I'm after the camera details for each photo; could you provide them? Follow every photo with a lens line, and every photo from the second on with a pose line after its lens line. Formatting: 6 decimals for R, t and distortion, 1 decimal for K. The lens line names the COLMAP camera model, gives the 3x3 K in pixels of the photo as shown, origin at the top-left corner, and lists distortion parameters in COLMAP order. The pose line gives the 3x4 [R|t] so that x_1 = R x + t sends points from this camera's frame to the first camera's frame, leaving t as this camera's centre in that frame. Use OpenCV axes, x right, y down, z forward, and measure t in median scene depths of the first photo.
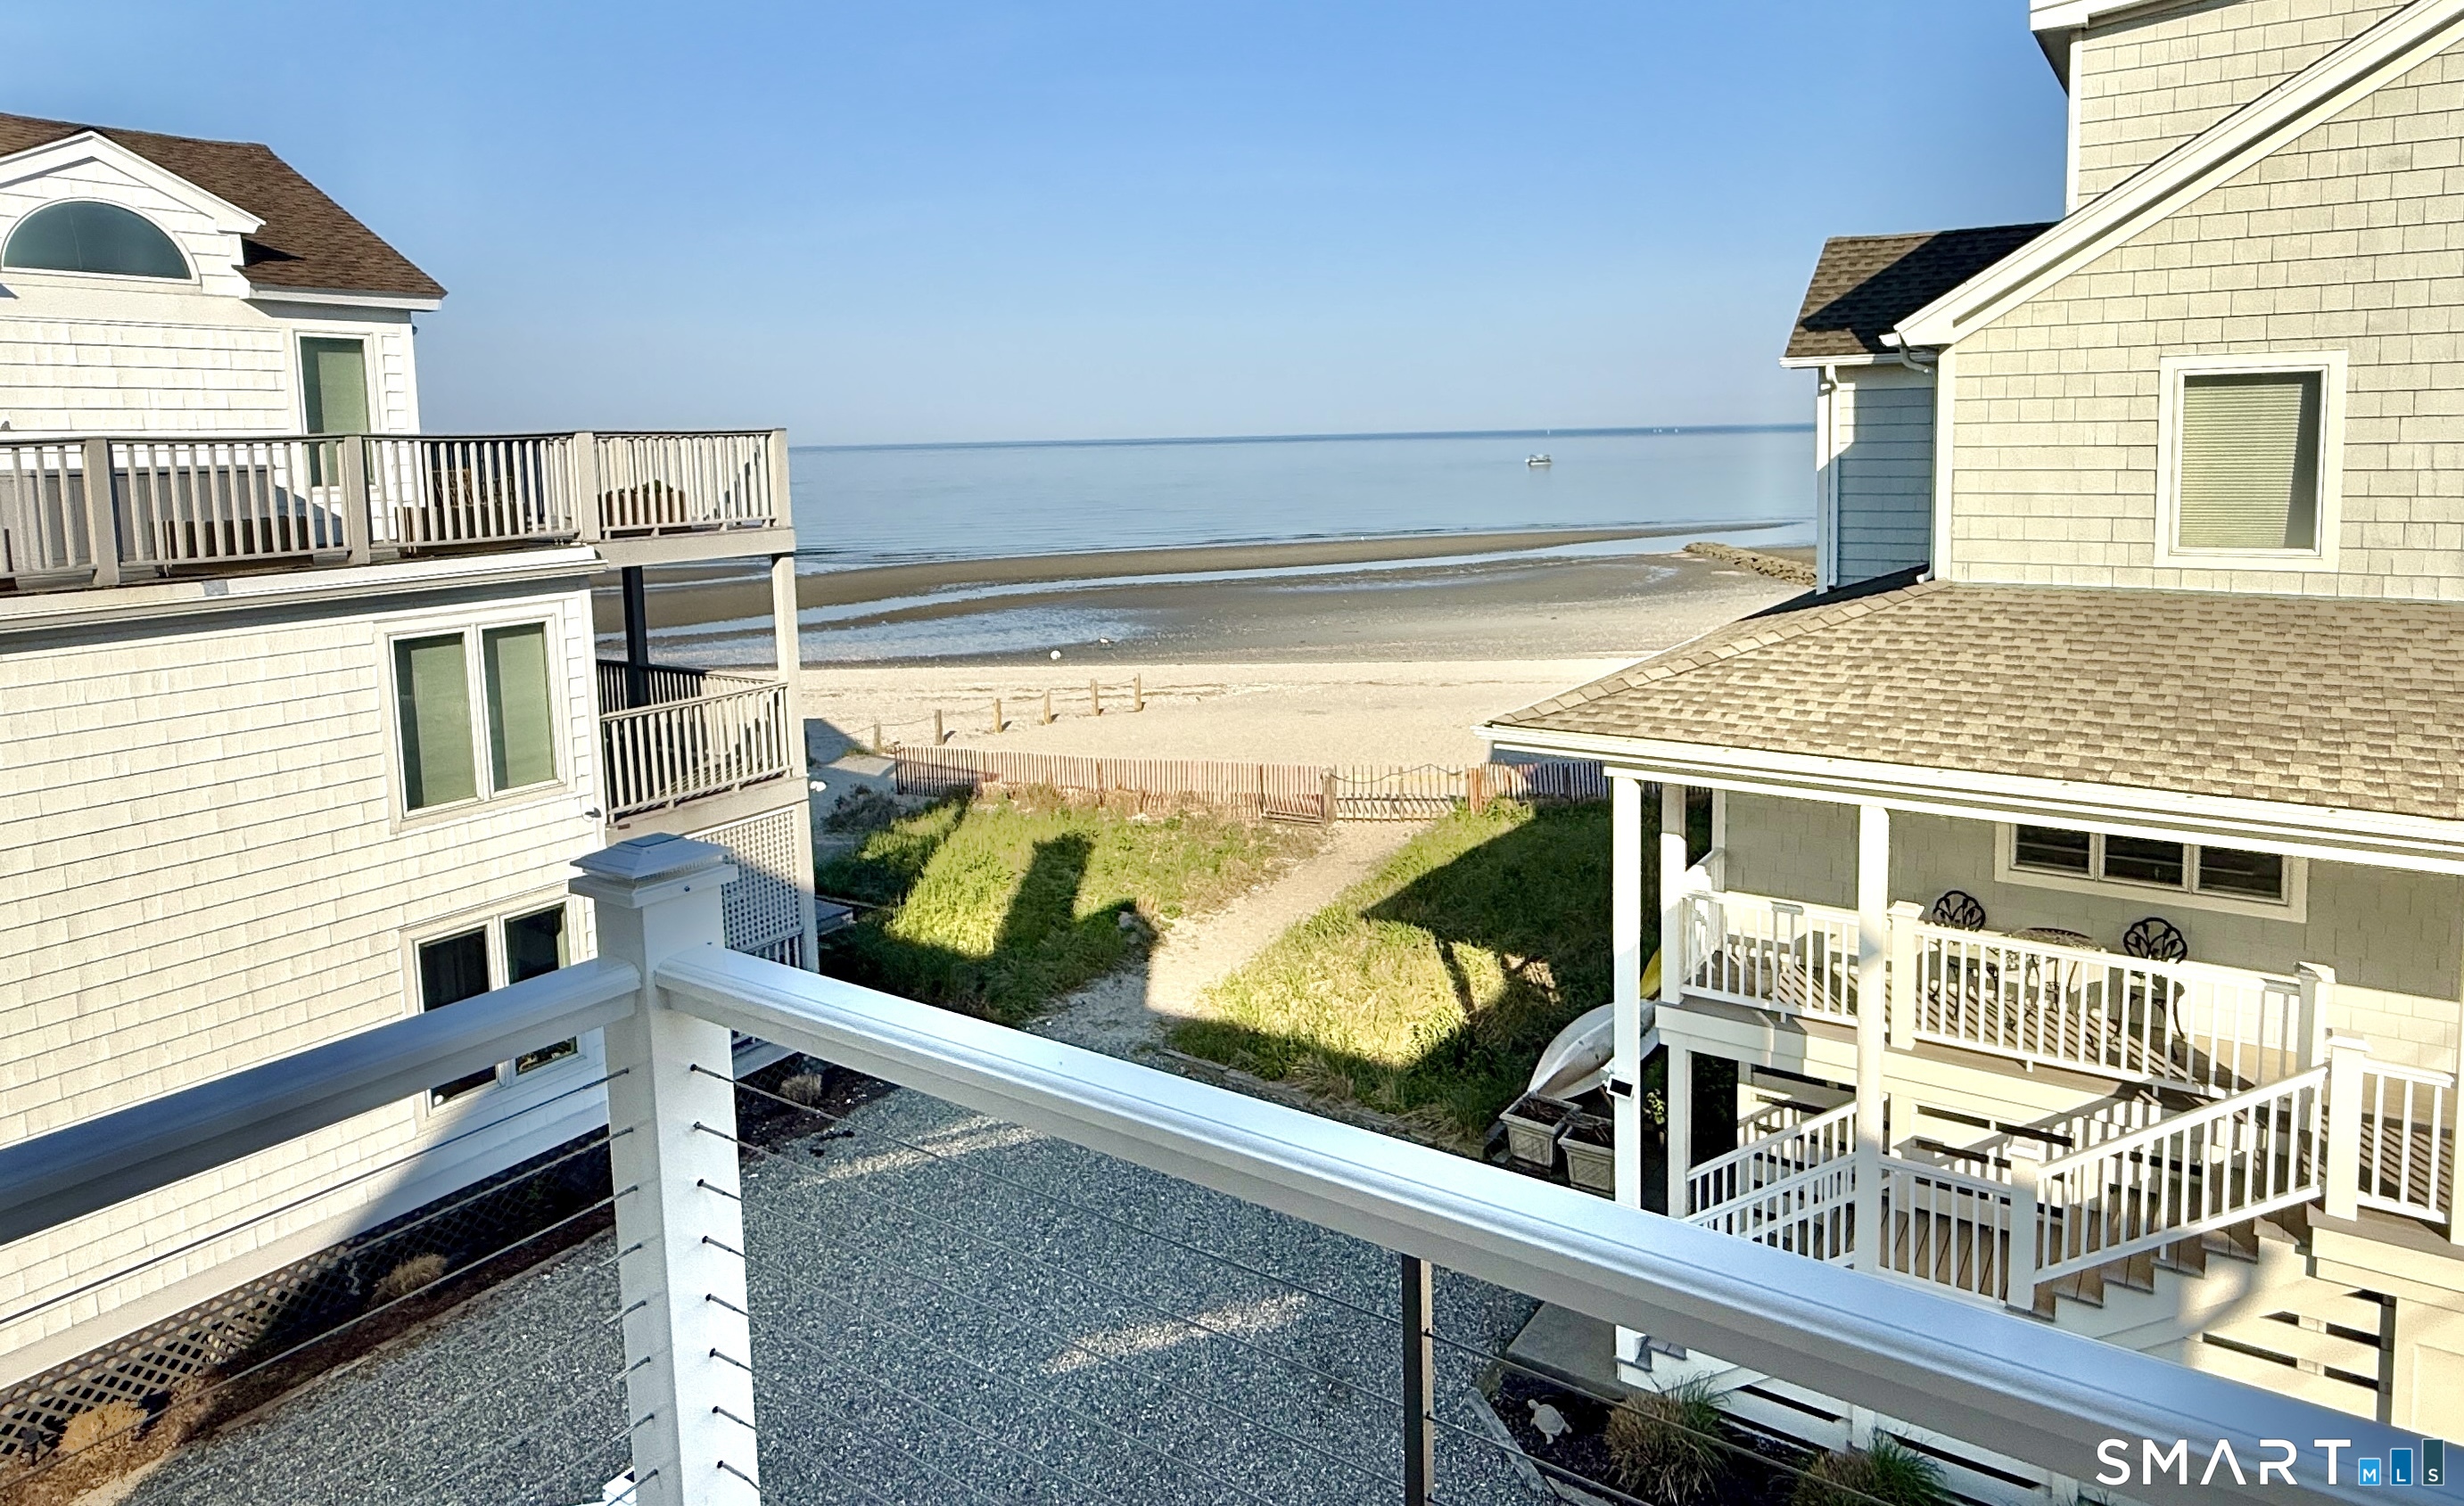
lens RADIAL K [[1421.6, 0, 1331.6], [0, 1421.6, 570.0], [0, 0, 1]] dist [-0.000342, 0.000022]
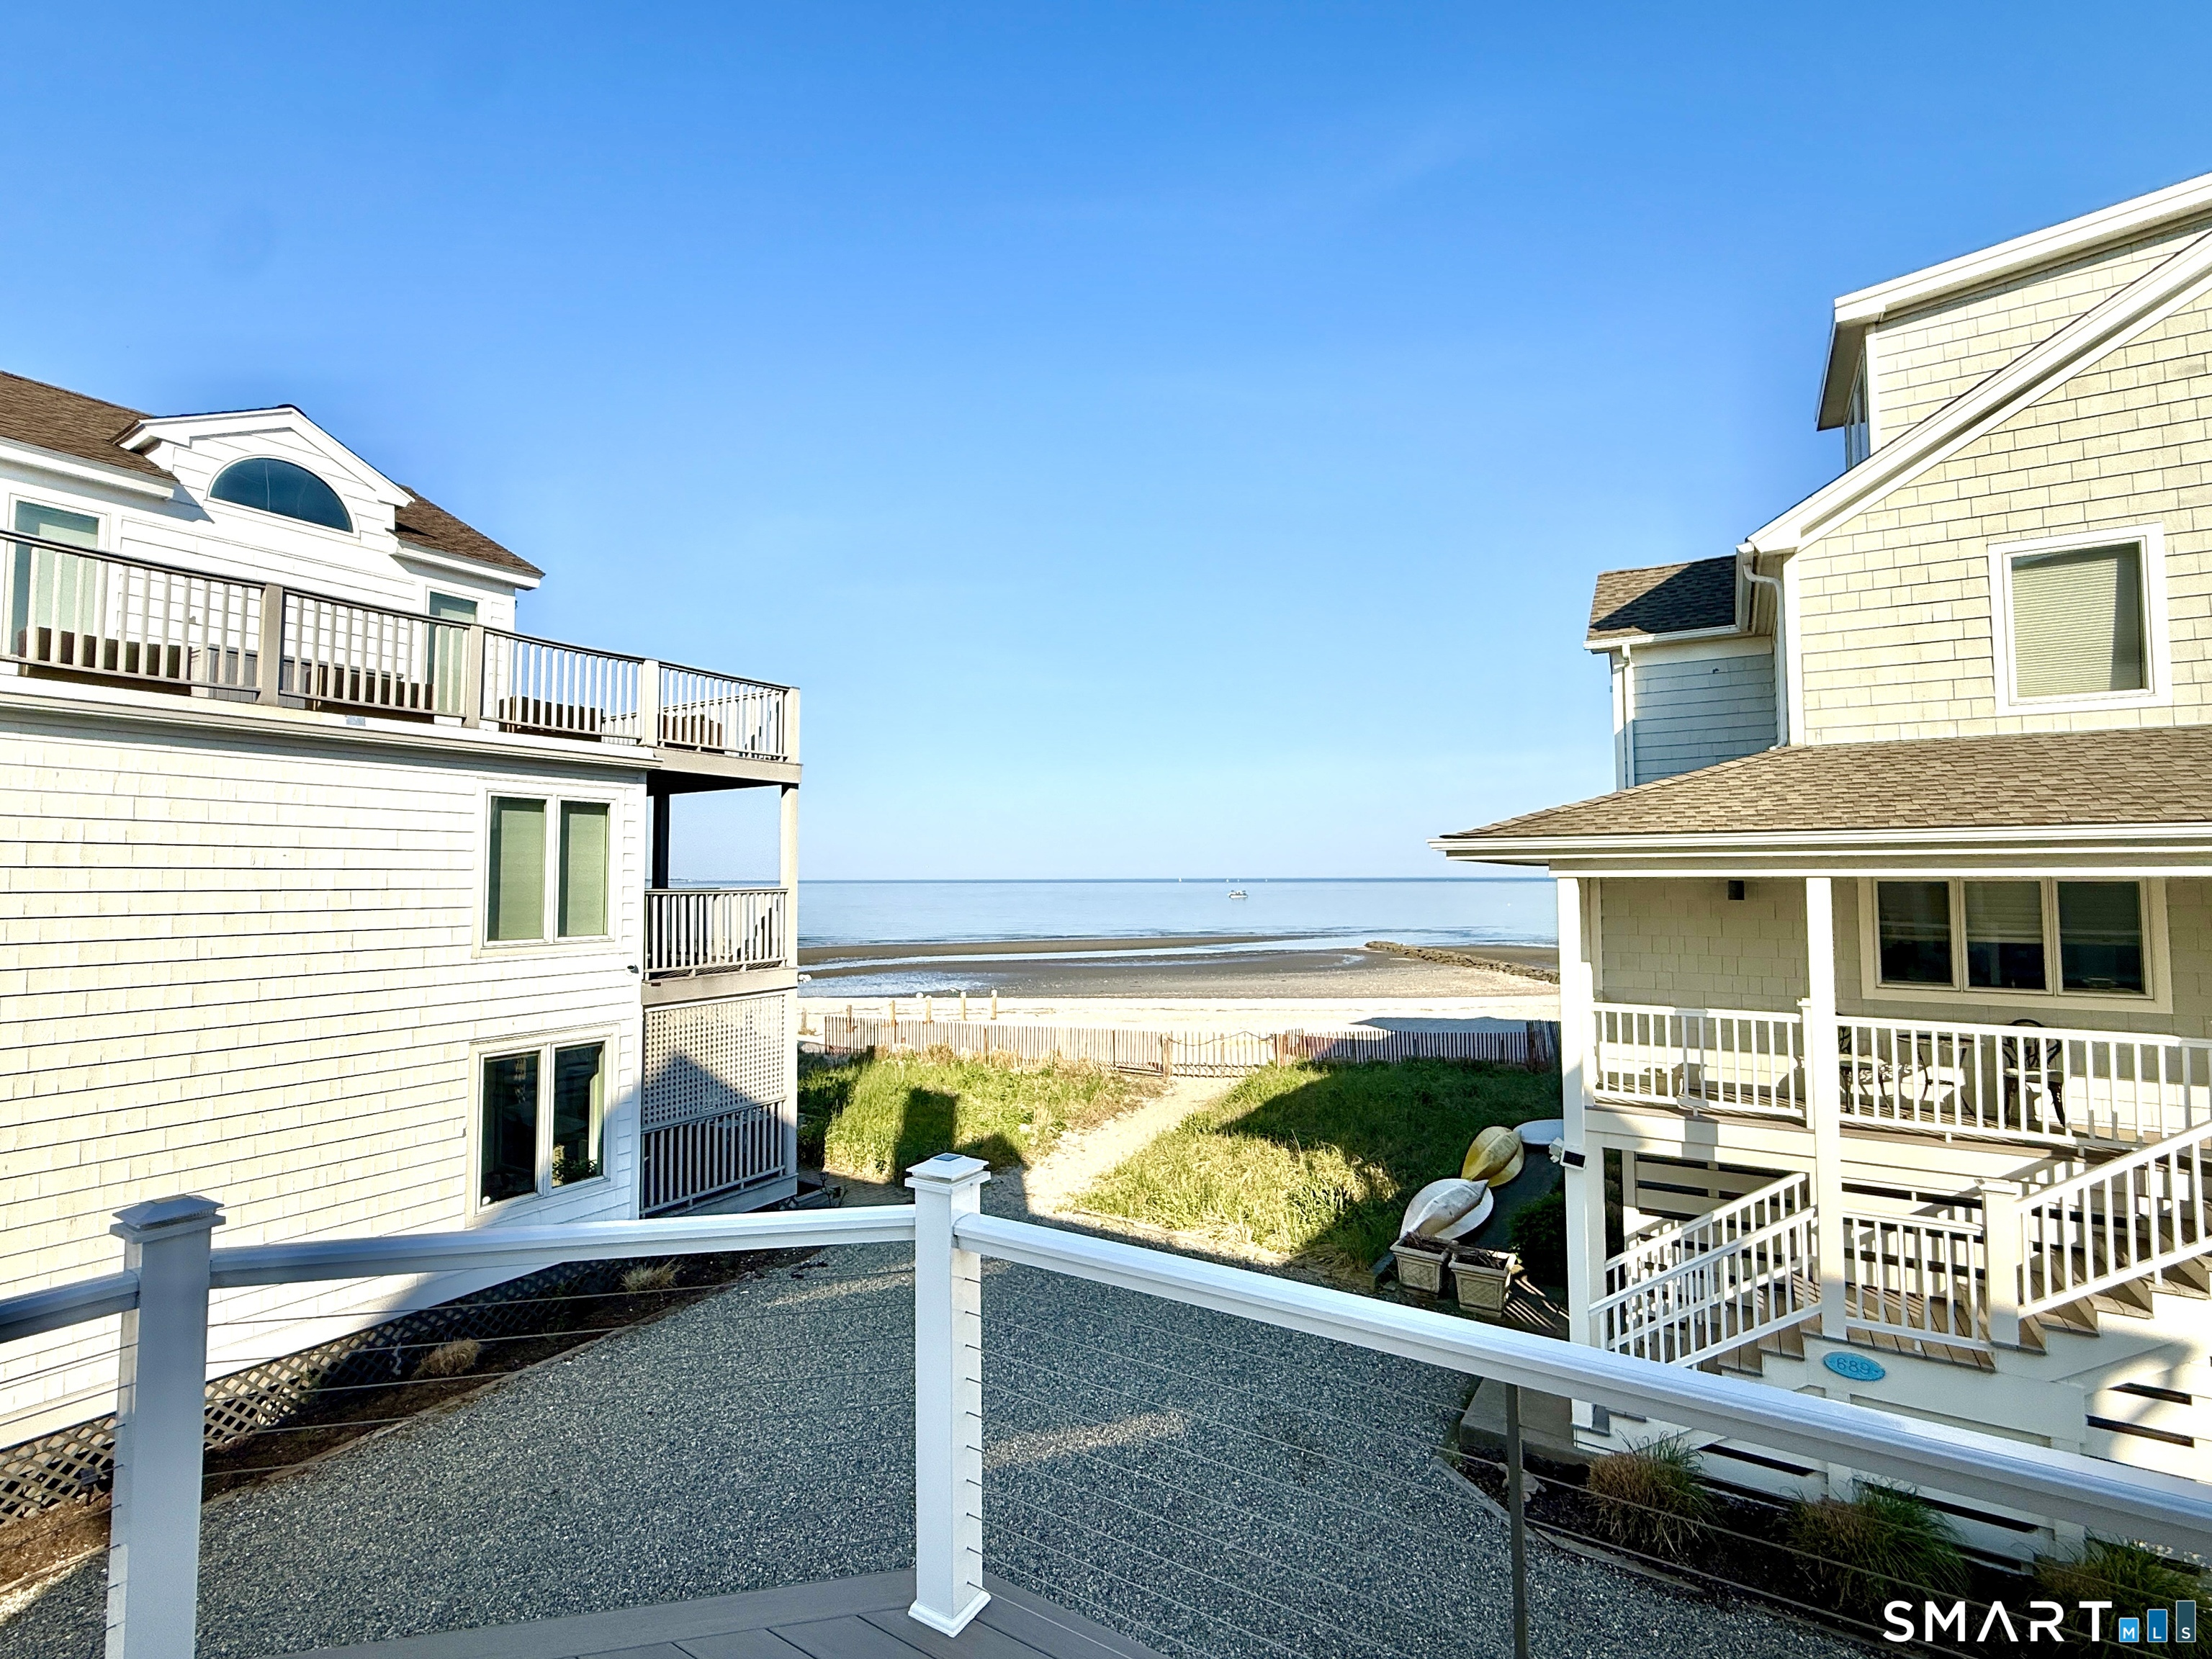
lens RADIAL K [[1011.2, 0, 1106.0], [0, 1011.2, 829.5], [0, 0, 1]] dist [-0.002938, 0.001156]
pose [[0.999809, 0.018613, 0.005968, -0.149246], [-0.017596, 0.990014, -0.139865, 0.194826], [-0.008511, 0.139733, 0.990153, 0.158261]]
